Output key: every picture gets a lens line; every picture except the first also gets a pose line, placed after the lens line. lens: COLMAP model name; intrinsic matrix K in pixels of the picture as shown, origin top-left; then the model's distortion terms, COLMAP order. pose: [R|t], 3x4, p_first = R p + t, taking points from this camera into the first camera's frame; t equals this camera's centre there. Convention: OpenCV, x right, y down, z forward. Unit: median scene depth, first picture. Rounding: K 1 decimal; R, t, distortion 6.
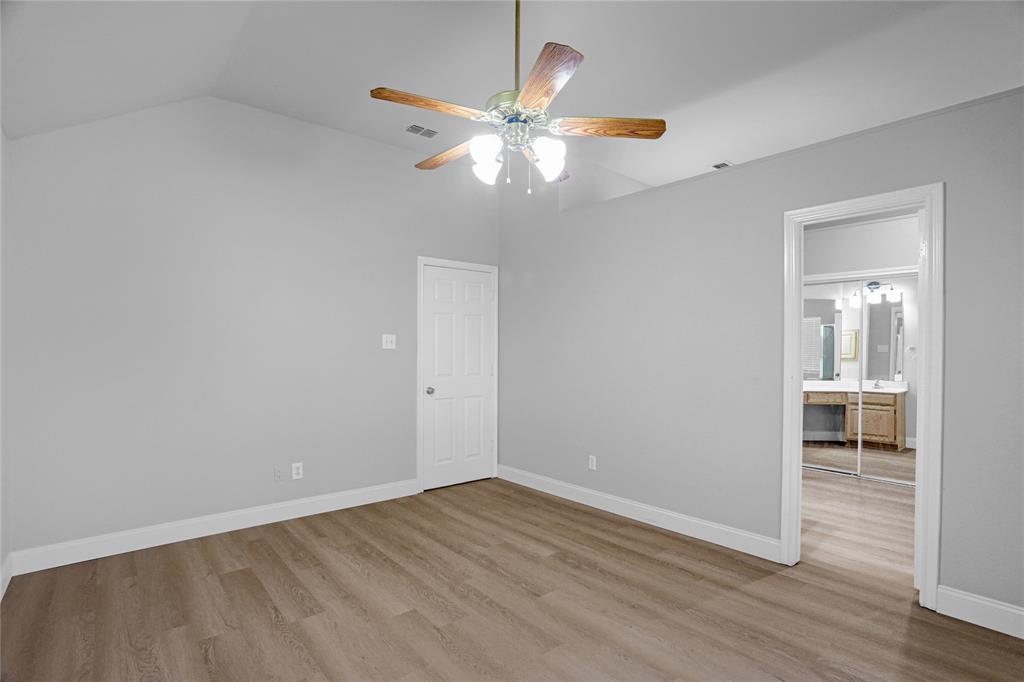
lens RADIAL K [[498.3, 0, 517.1], [0, 498.3, 351.7], [0, 0, 1]] dist [-0.073482, 0.033756]
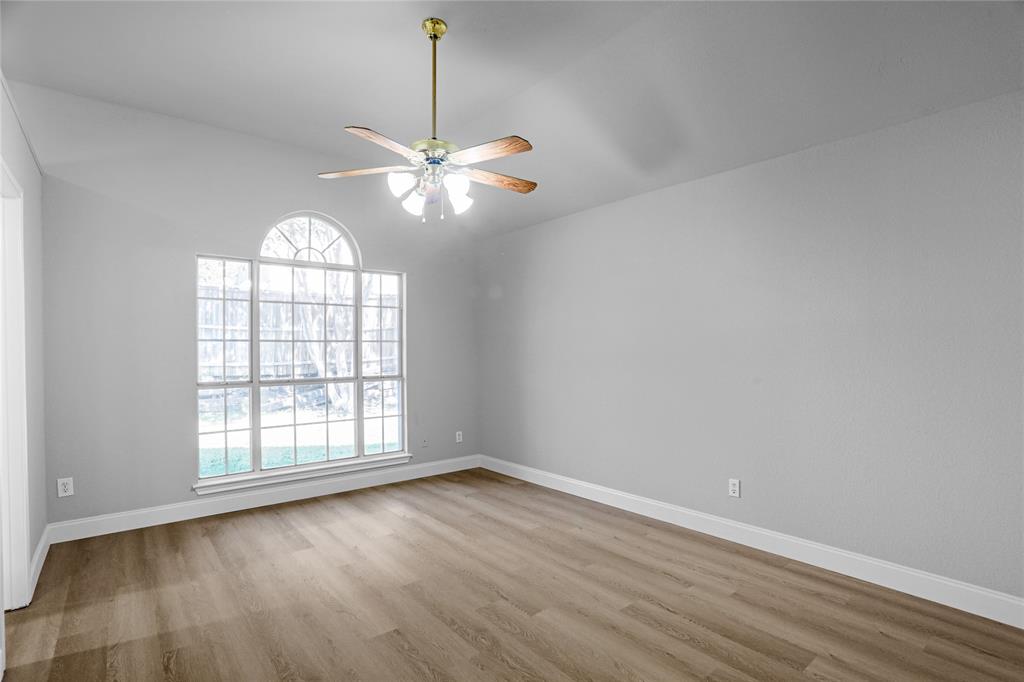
lens RADIAL K [[498.3, 0, 517.1], [0, 498.3, 351.7], [0, 0, 1]] dist [-0.073482, 0.033756]
pose [[-0.999860, 0.001299, 0.016667, -0.196712], [0.001613, 0.999821, 0.018864, -0.018835], [-0.016640, 0.018888, -0.999683, 1.944399]]
